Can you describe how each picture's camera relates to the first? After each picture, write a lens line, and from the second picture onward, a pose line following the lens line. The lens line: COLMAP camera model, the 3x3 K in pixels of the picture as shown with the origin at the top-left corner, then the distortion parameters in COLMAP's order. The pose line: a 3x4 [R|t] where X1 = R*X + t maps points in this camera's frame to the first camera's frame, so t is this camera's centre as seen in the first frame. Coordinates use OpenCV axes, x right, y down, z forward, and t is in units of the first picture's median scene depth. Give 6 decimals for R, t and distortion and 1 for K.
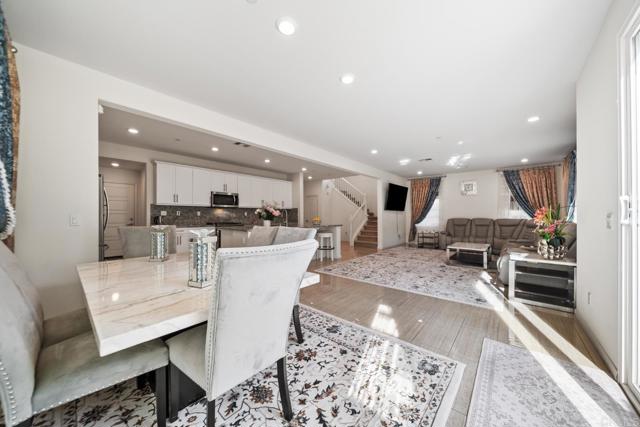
lens RADIAL K [[222.5, 0, 323.9], [0, 222.5, 213.1], [0, 0, 1]] dist [-0.005878, 0.000311]
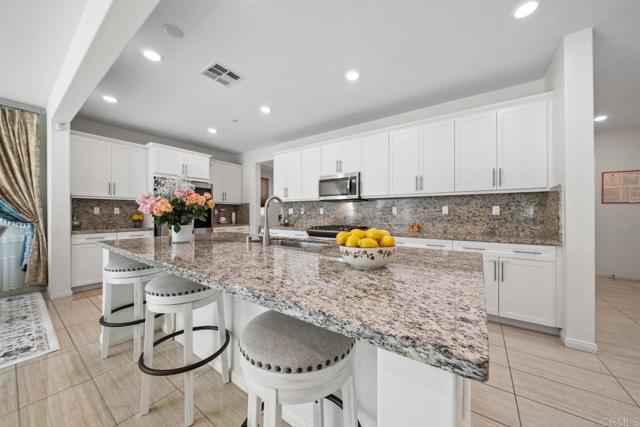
lens RADIAL K [[222.5, 0, 321.9], [0, 222.5, 214.5], [0, 0, 1]] dist [-0.005878, 0.000311]
pose [[0.098283, 0.004225, -0.995150, 0.136130], [0.009962, 0.999937, 0.005229, 0.009145], [0.995109, -0.010427, 0.098235, 0.923206]]
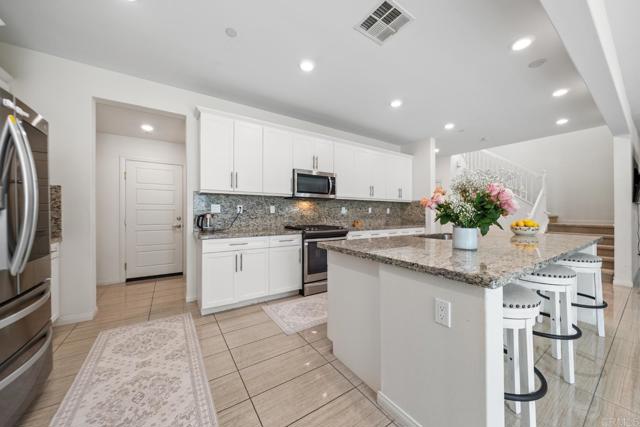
lens RADIAL K [[222.5, 0, 318.1], [0, 222.5, 209.7], [0, 0, 1]] dist [-0.005878, 0.000311]
pose [[0.960917, -0.001278, -0.276832, -0.294215], [0.000207, 0.999992, -0.003896, 0.004989], [0.276835, 0.003686, 0.960910, 0.488516]]
